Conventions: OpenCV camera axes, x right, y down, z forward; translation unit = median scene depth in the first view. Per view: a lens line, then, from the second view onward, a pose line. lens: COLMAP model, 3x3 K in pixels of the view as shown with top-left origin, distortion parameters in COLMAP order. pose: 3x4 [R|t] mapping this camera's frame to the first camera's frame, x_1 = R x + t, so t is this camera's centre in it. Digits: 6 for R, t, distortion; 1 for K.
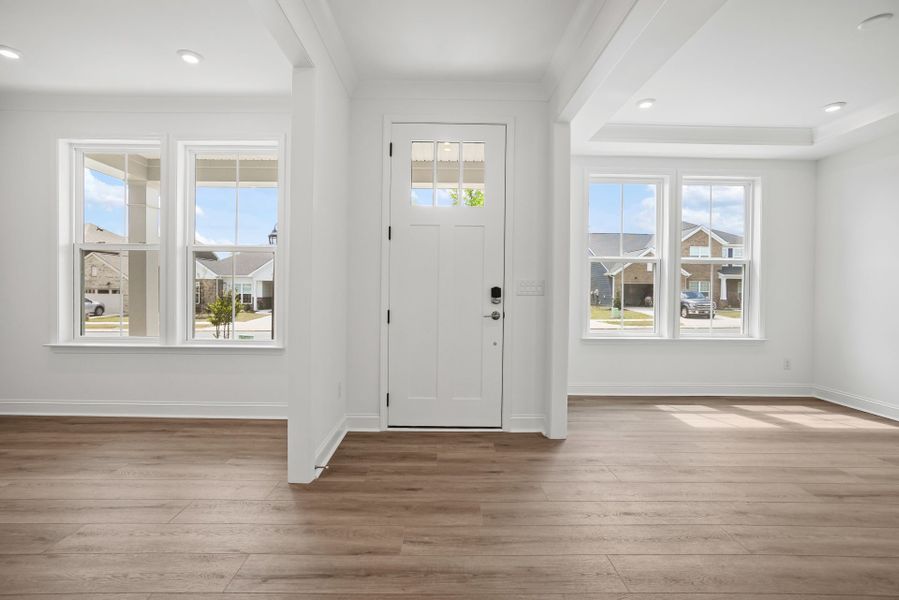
lens RADIAL K [[425.1, 0, 439.7], [0, 425.1, 295.2], [0, 0, 1]] dist [-0.035037, 0.013816]
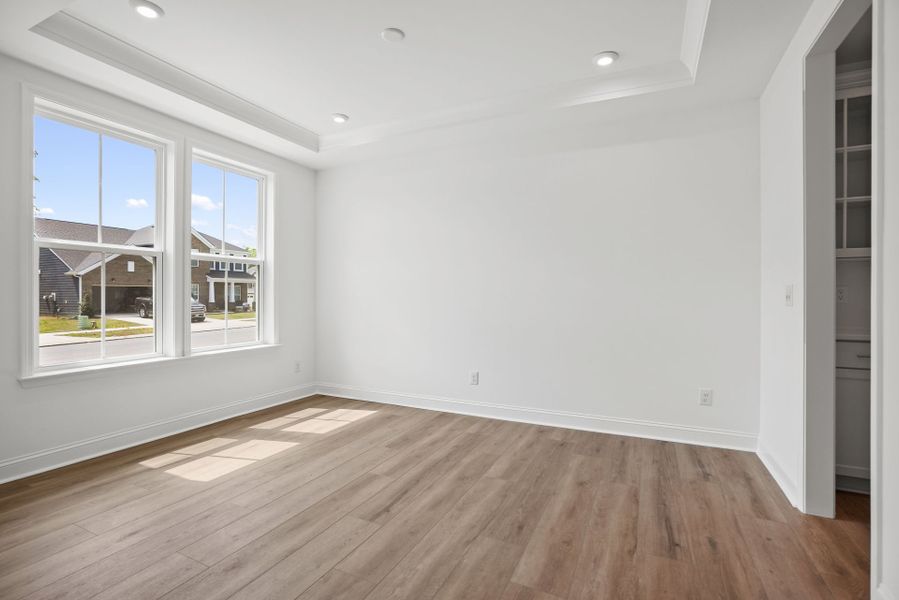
lens RADIAL K [[425.1, 0, 445.0], [0, 425.1, 296.5], [0, 0, 1]] dist [-0.035037, 0.013816]
pose [[0.444779, -0.011920, 0.895561, 0.083613], [0.015579, 0.999863, 0.005571, -0.003659], [-0.895505, 0.011474, 0.444904, 0.228990]]
